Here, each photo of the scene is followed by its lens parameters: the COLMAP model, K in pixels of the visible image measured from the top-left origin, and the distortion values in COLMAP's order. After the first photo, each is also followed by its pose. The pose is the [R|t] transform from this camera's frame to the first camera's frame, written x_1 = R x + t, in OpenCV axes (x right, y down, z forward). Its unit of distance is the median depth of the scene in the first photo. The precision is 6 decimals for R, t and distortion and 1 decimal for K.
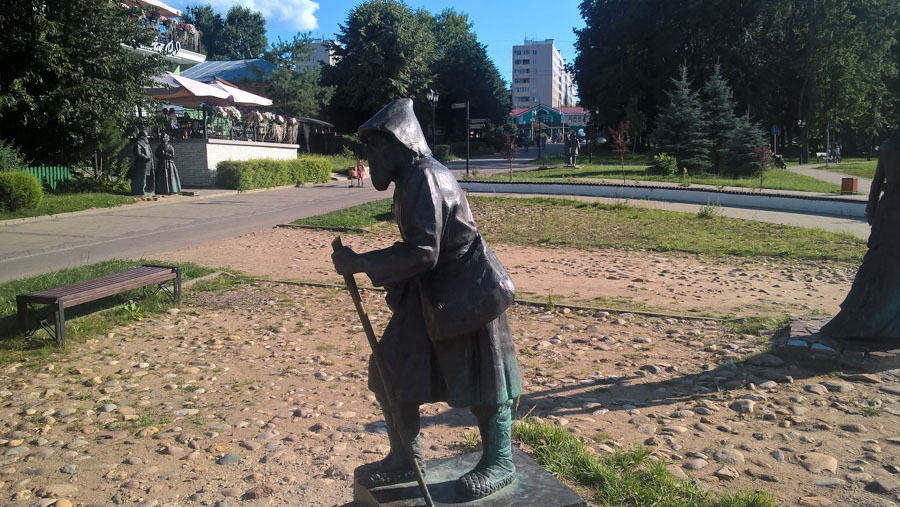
lens RADIAL K [[740.6, 0, 446.6], [0, 740.6, 260.6], [0, 0, 1]] dist [-0.007406, -0.009788]
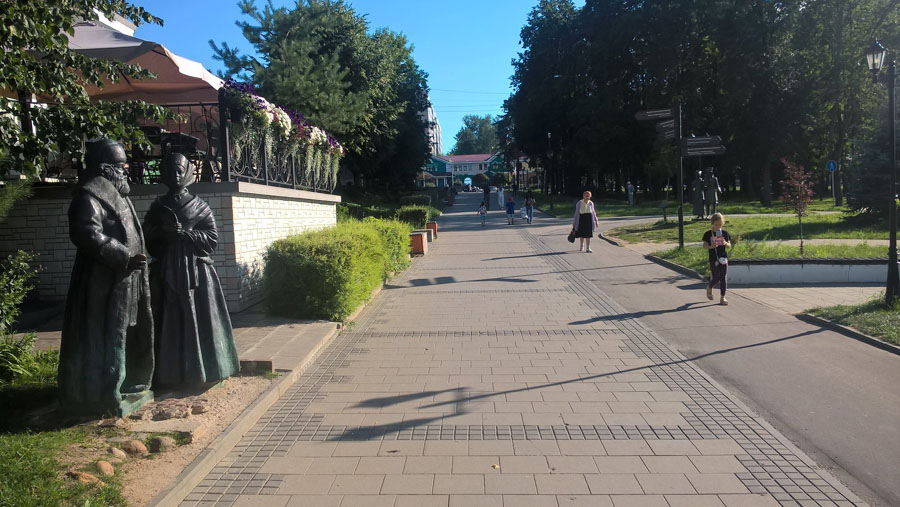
lens RADIAL K [[740.6, 0, 448.6], [0, 740.6, 256.5], [0, 0, 1]] dist [-0.007406, -0.009788]
pose [[0.977124, -0.041364, 0.208611, -0.089249], [0.056851, 0.996009, -0.068797, -0.029264], [-0.204932, 0.079083, 0.975576, 0.188527]]
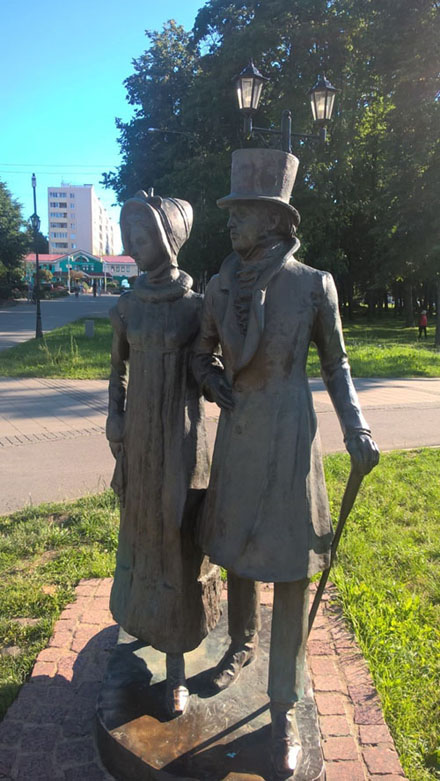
lens RADIAL K [[634.6, 0, 226.1], [0, 634.6, 392.7], [0, 0, 1]] dist [0.019908, -0.002035]
pose [[0.942657, -0.022787, 0.332983, 0.069794], [0.023719, 0.999718, 0.001265, -0.071584], [-0.332918, 0.006705, 0.942932, 0.436354]]
